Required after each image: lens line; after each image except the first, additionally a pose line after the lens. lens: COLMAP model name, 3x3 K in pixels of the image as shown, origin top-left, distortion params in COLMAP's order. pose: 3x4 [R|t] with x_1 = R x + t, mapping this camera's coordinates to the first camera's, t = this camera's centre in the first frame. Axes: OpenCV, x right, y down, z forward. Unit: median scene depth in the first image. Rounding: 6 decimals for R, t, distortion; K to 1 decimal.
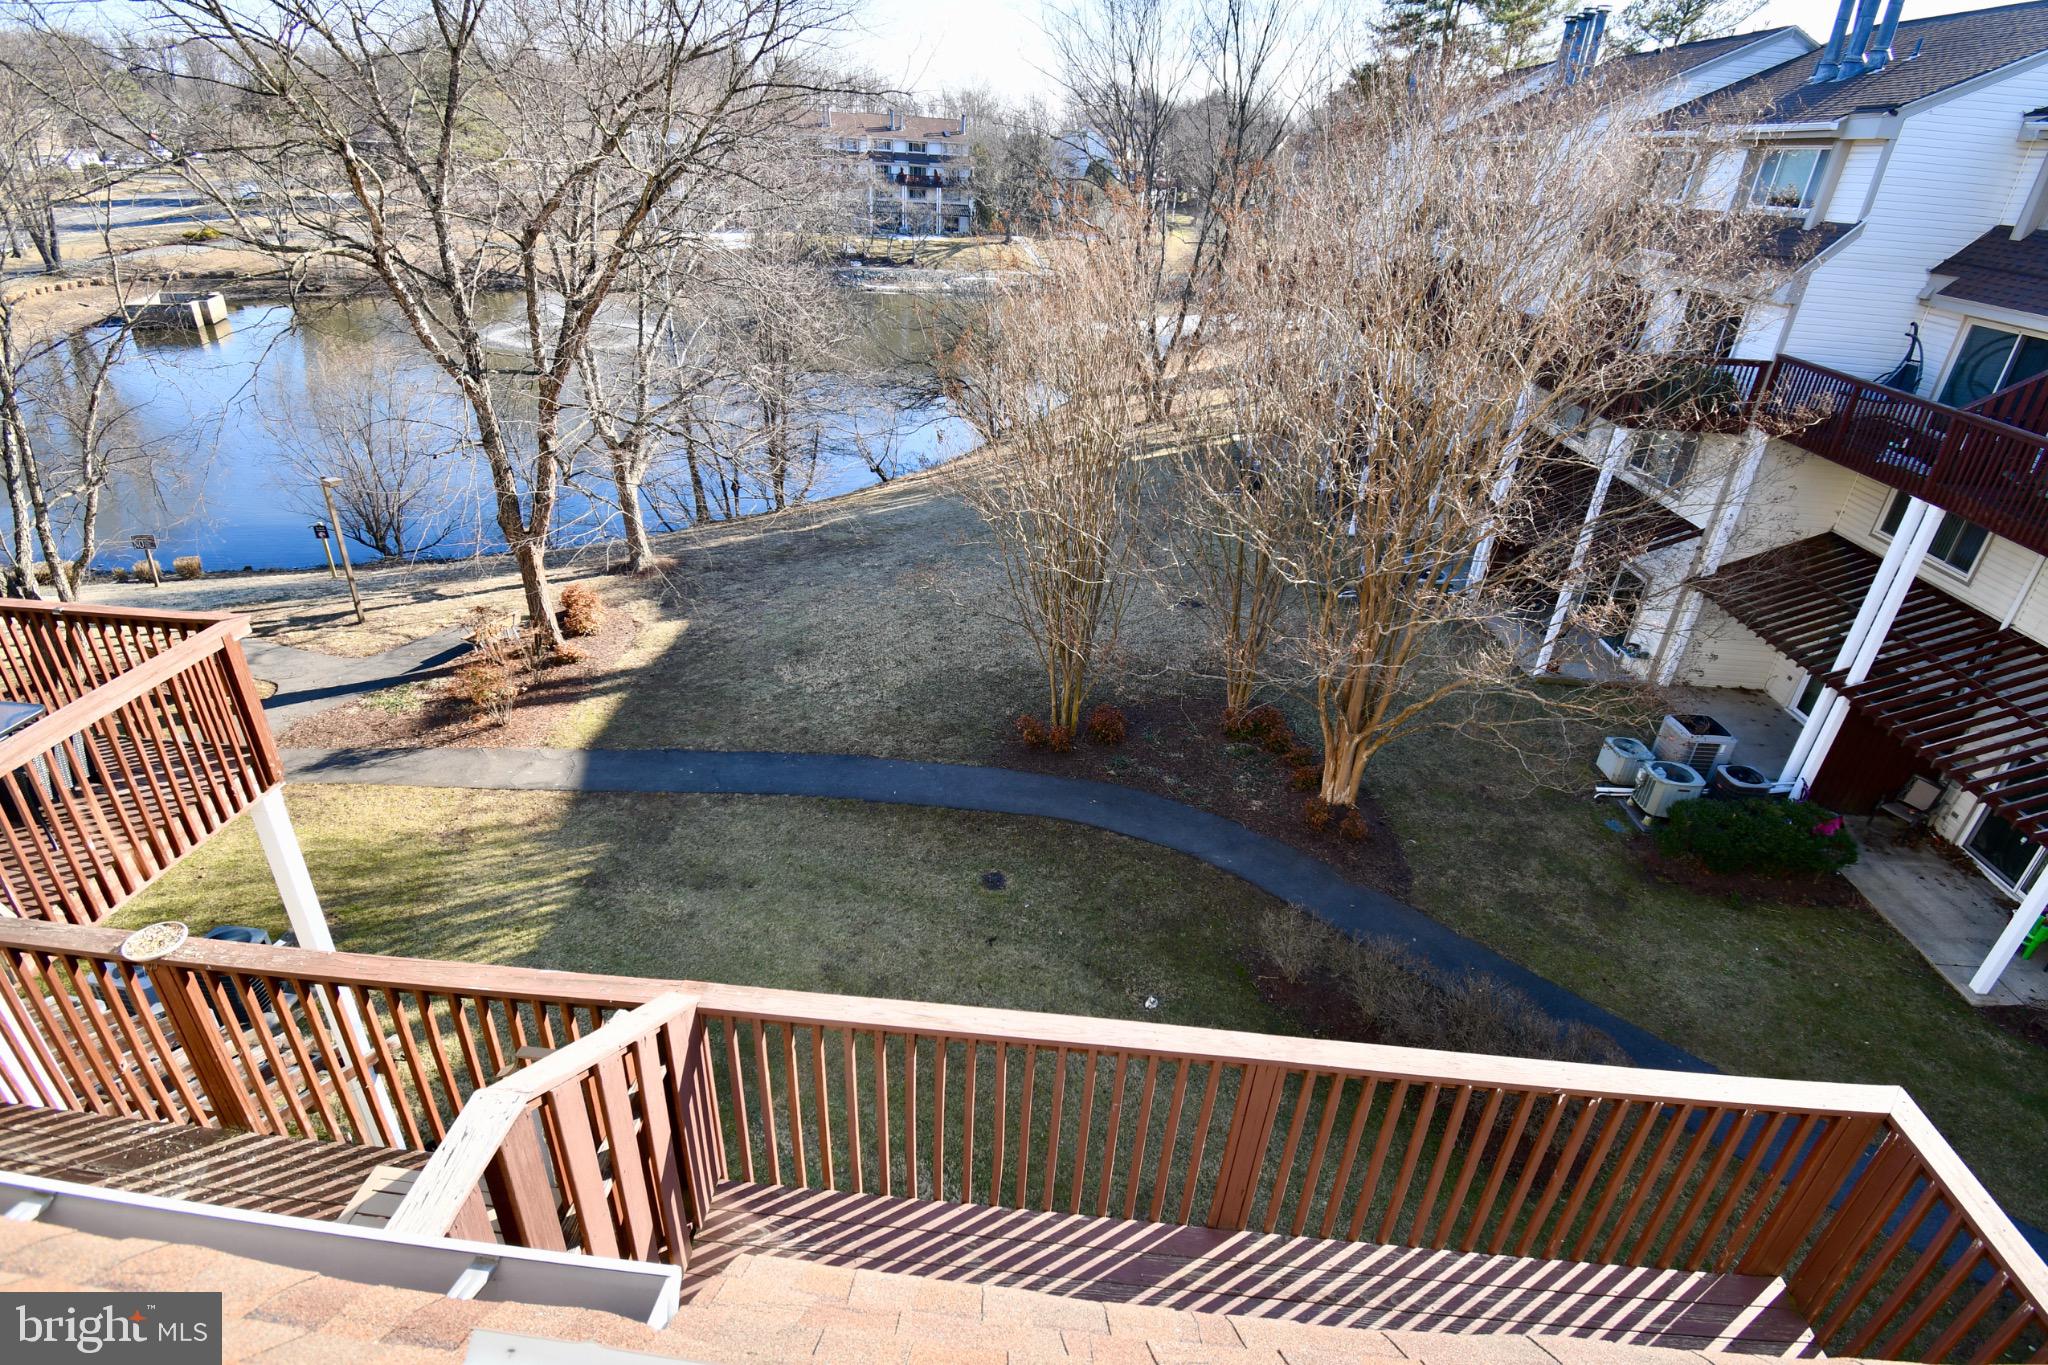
lens RADIAL K [[982.4, 0, 1030.3], [0, 982.4, 689.5], [0, 0, 1]] dist [-0.012515, -0.008506]
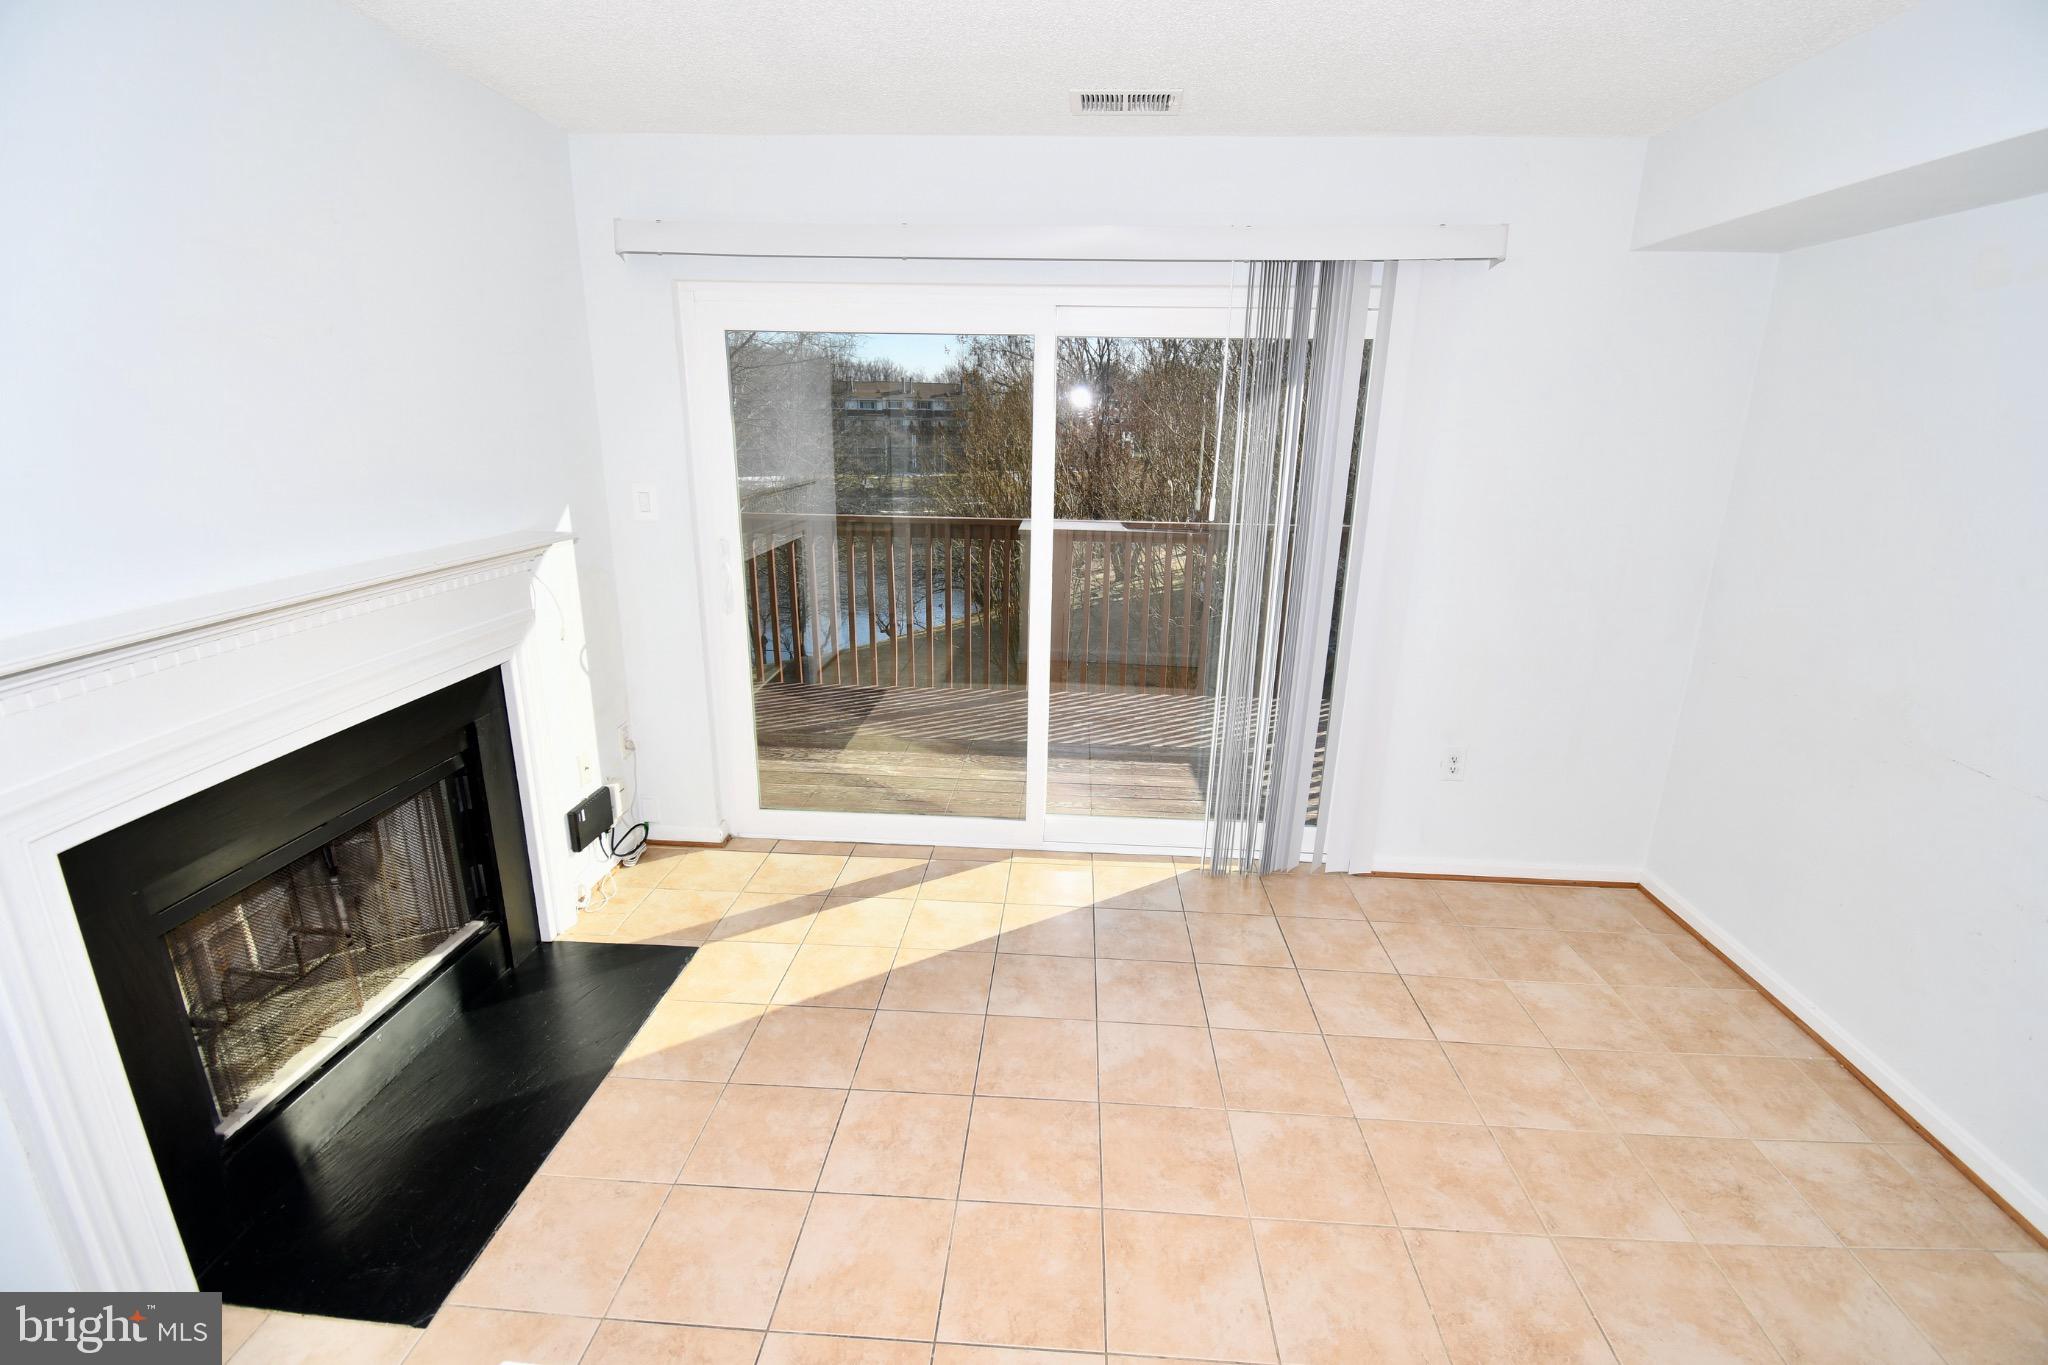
lens RADIAL K [[900.0, 0, 1026.6], [0, 900.0, 690.1], [0, 0, 1]] dist [0.002614, -0.015407]
pose [[0.999183, -0.039500, -0.008492, 0.032464], [0.036788, 0.976367, -0.212963, 0.152638], [0.016703, 0.212477, 0.977023, -0.052360]]
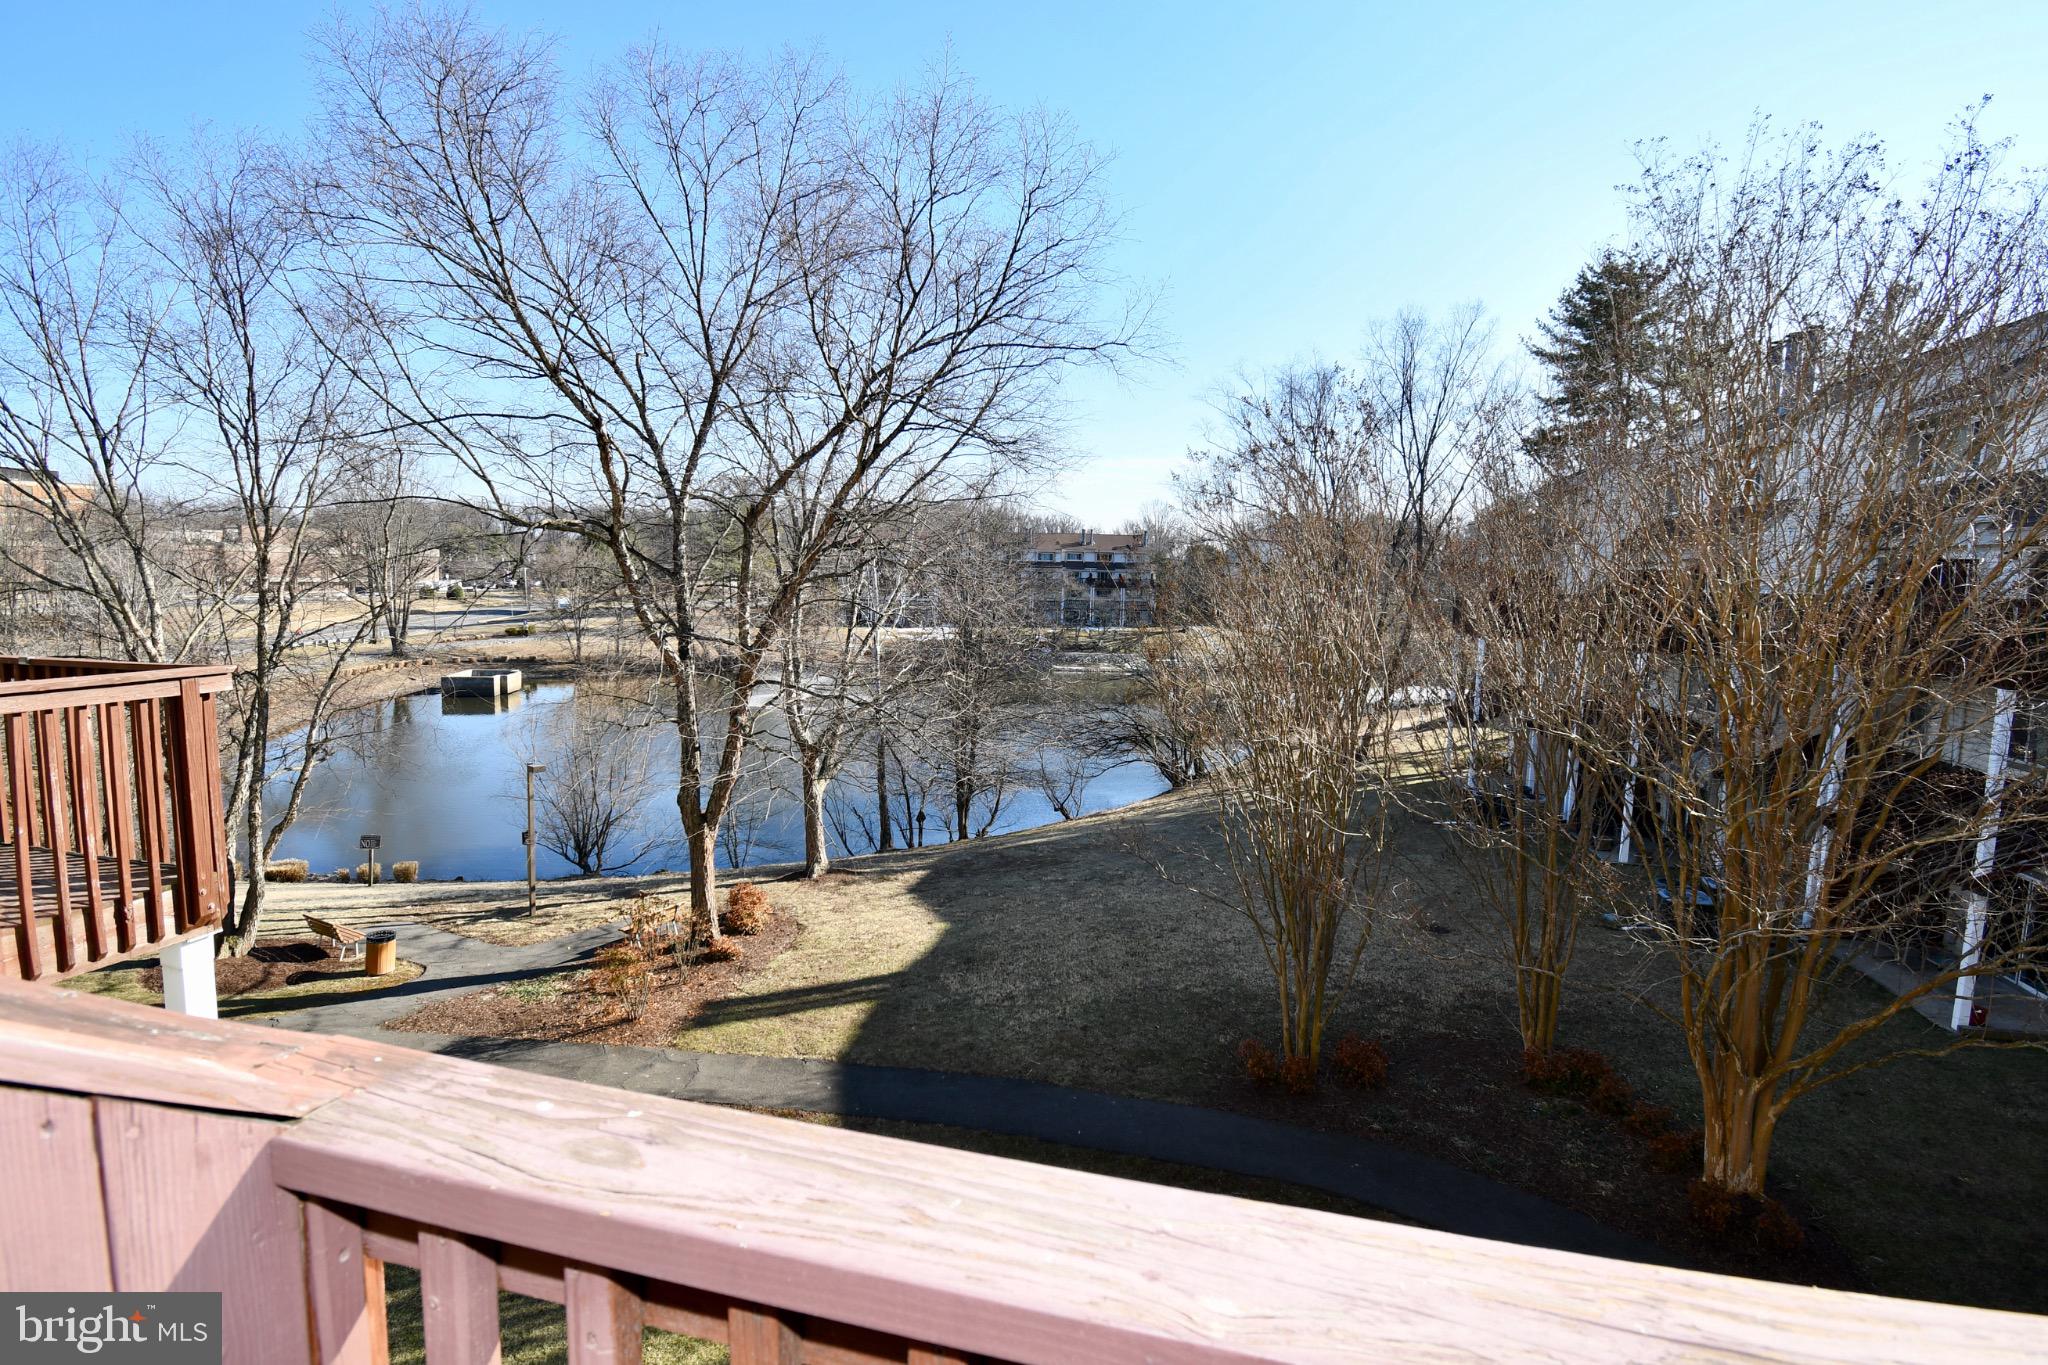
lens RADIAL K [[954.2, 0, 1025.7], [0, 954.2, 670.3], [0, 0, 1]] dist [0.002866, -0.009985]
pose [[0.983416, -0.013214, -0.180883, -0.030015], [-0.059720, 0.918129, -0.391757, 0.051015], [0.171251, 0.396062, 0.902113, 0.138396]]
